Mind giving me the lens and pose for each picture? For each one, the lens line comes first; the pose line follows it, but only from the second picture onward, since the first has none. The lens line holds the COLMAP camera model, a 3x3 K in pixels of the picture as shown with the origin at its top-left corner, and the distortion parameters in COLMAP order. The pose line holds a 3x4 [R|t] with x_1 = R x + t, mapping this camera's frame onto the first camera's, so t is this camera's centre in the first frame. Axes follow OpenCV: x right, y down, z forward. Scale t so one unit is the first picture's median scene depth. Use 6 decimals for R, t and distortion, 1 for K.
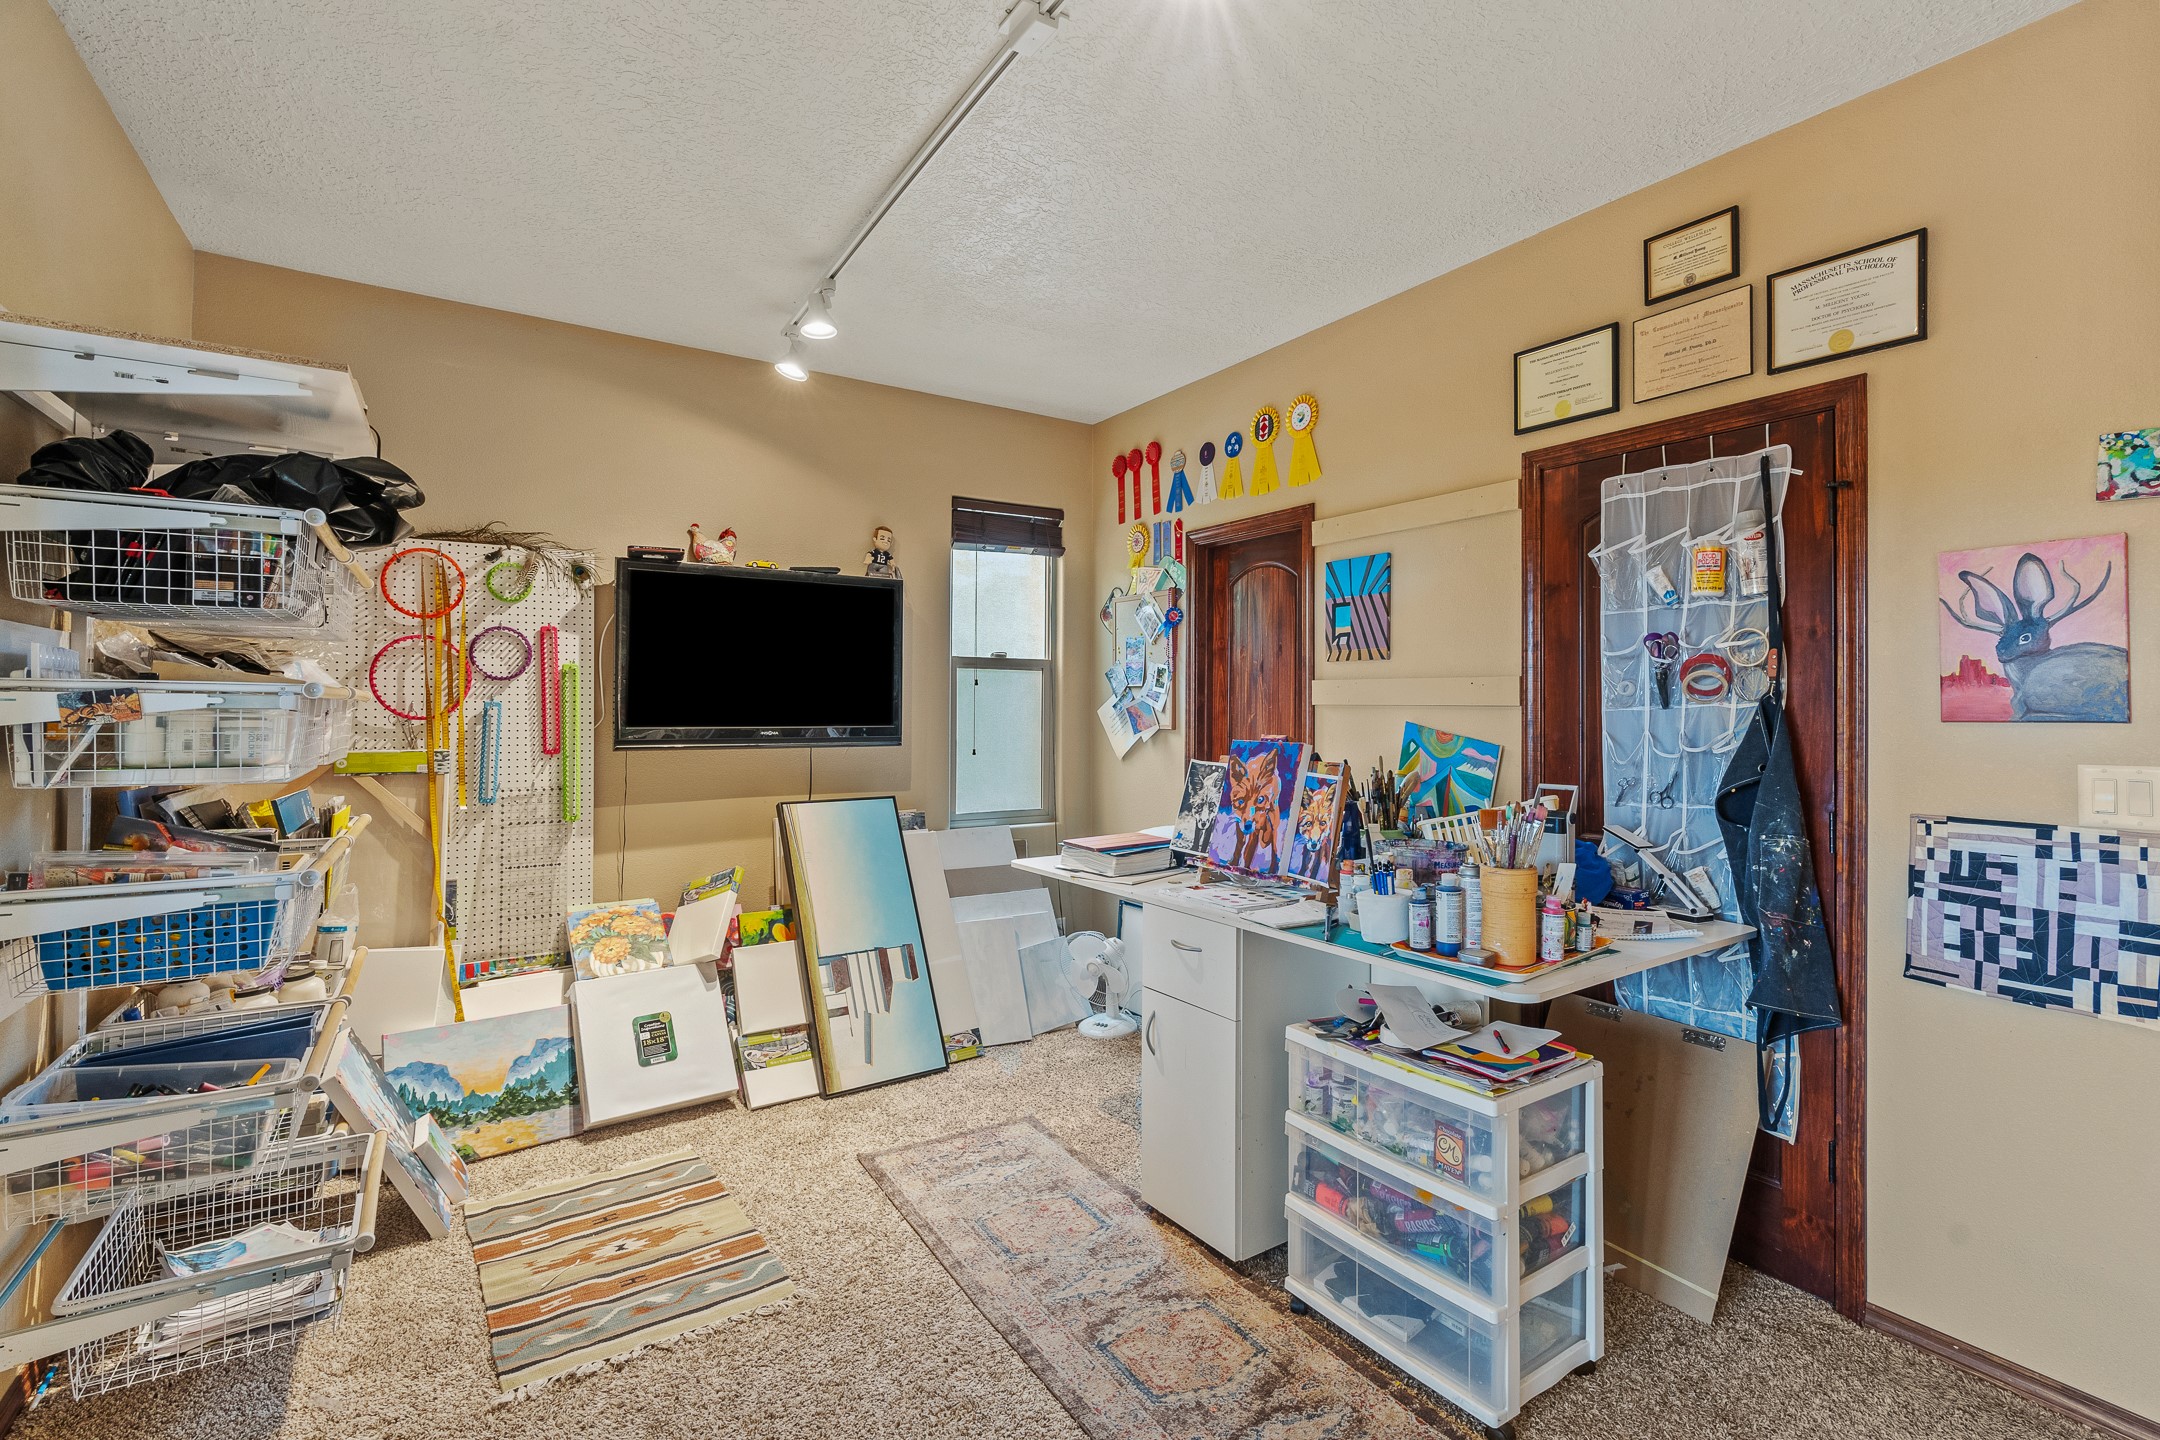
lens RADIAL K [[977.8, 0, 1084.4], [0, 977.8, 718.3], [0, 0, 1]] dist [-0.010002, 0.000700]
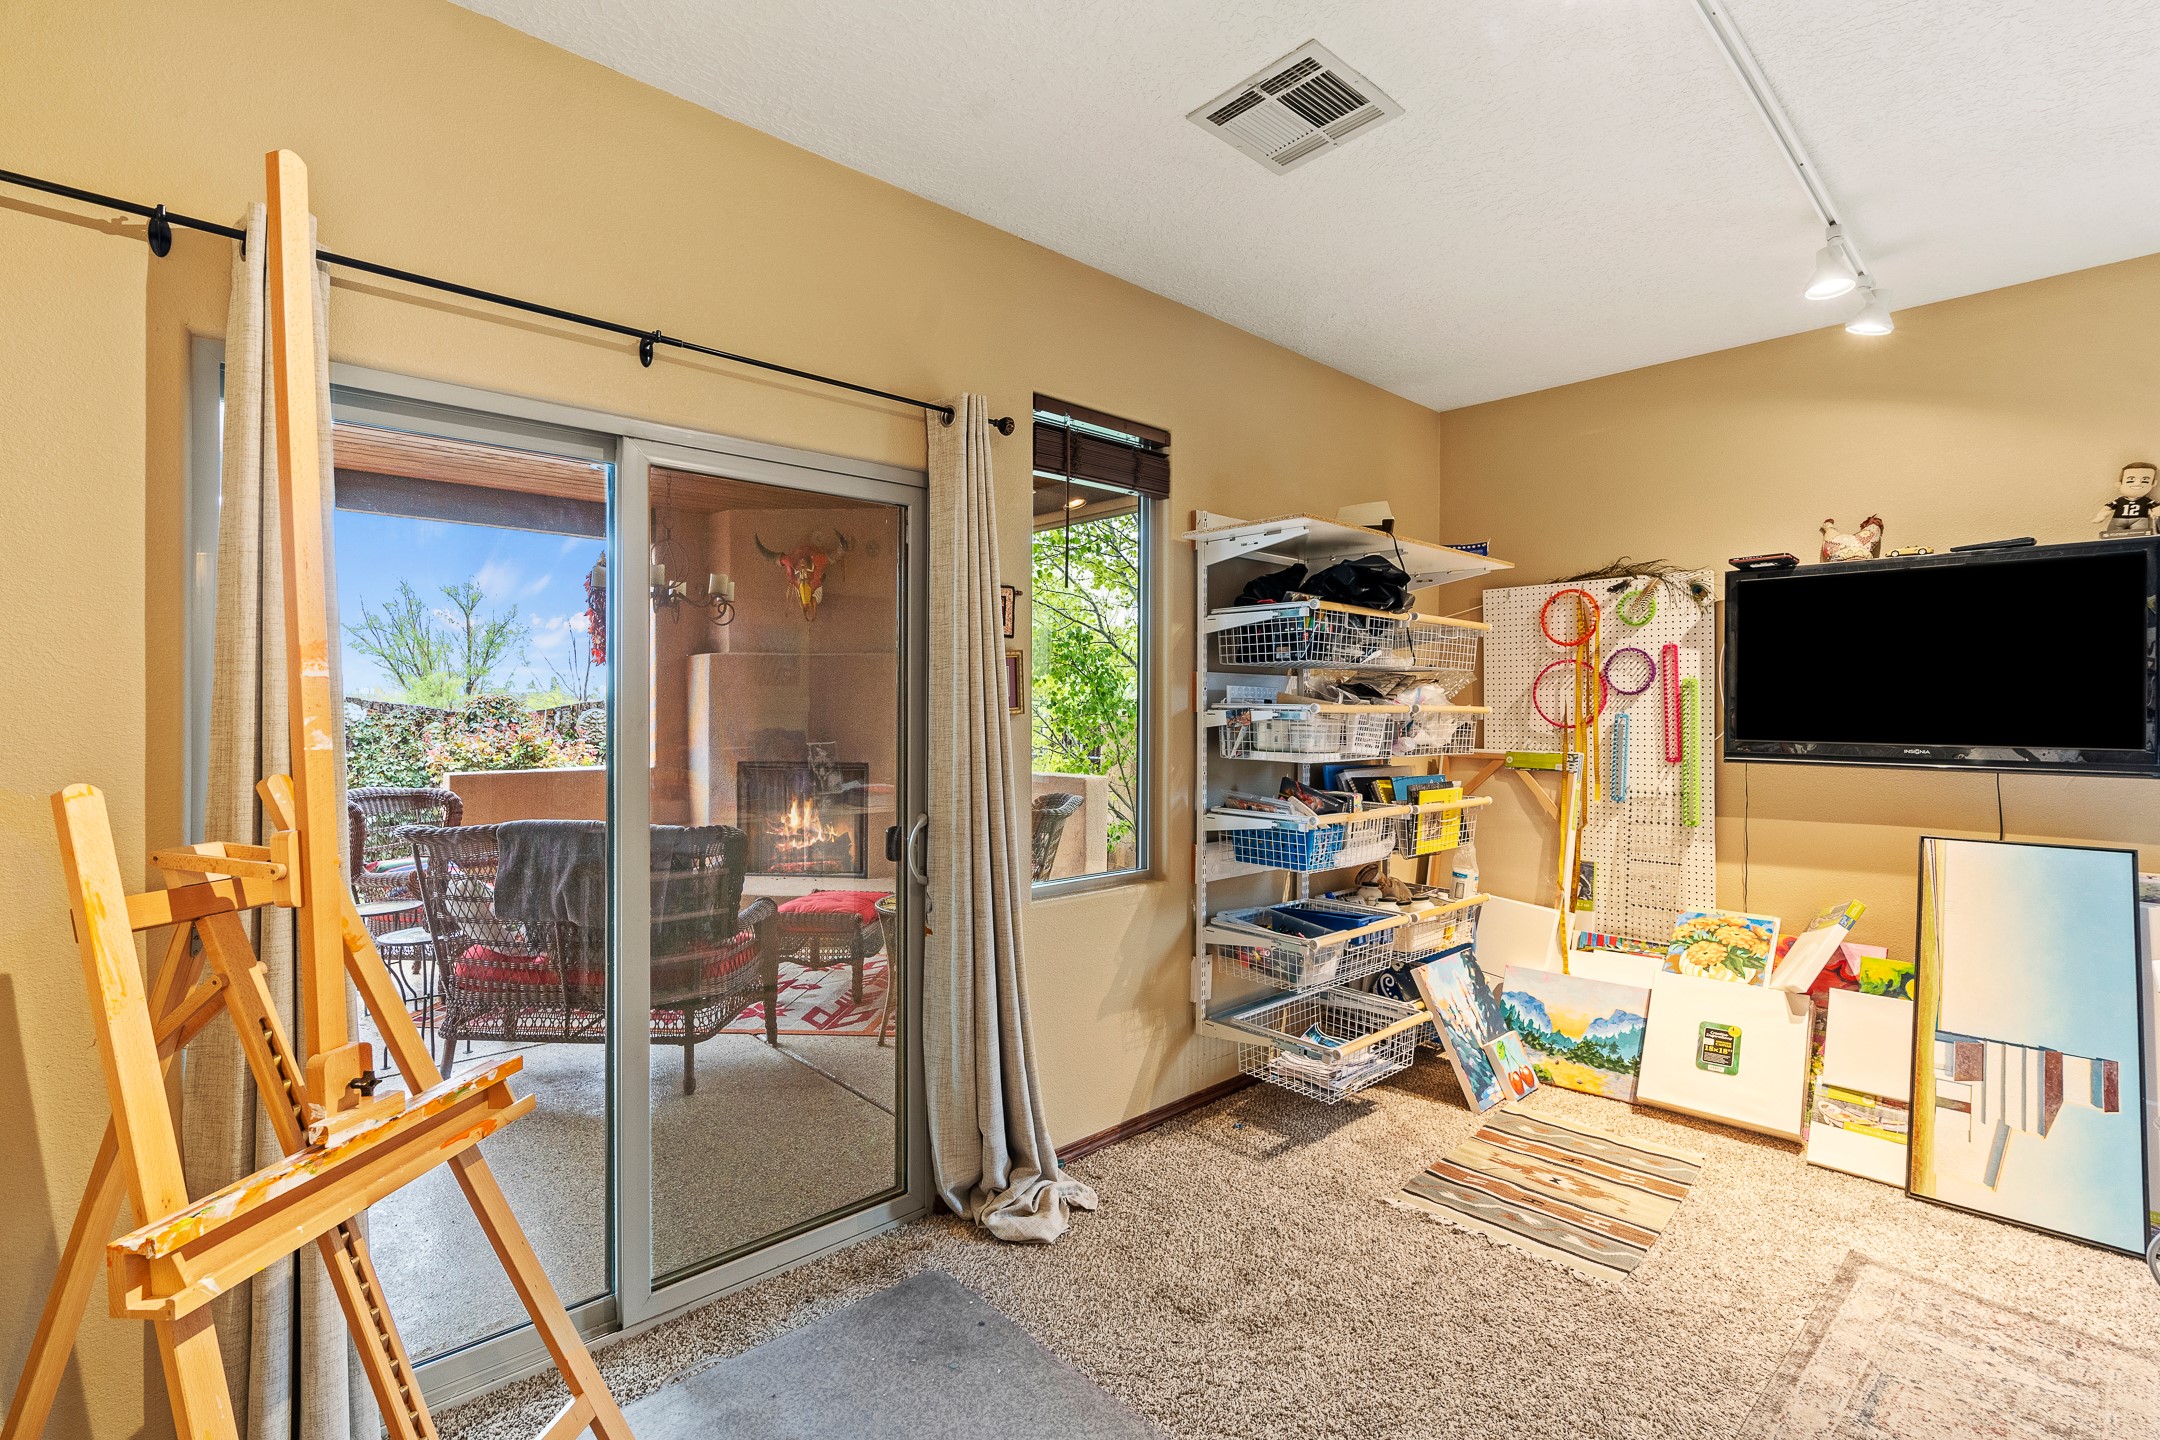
lens RADIAL K [[1005.2, 0, 1110.5], [0, 1005.2, 746.3], [0, 0, 1]] dist [-0.002863, -0.000221]
pose [[0.174864, 0.035396, -0.983956, 0.464376], [-0.014407, 0.999339, 0.033389, -0.009469], [0.984487, 0.008337, 0.175259, 0.195866]]
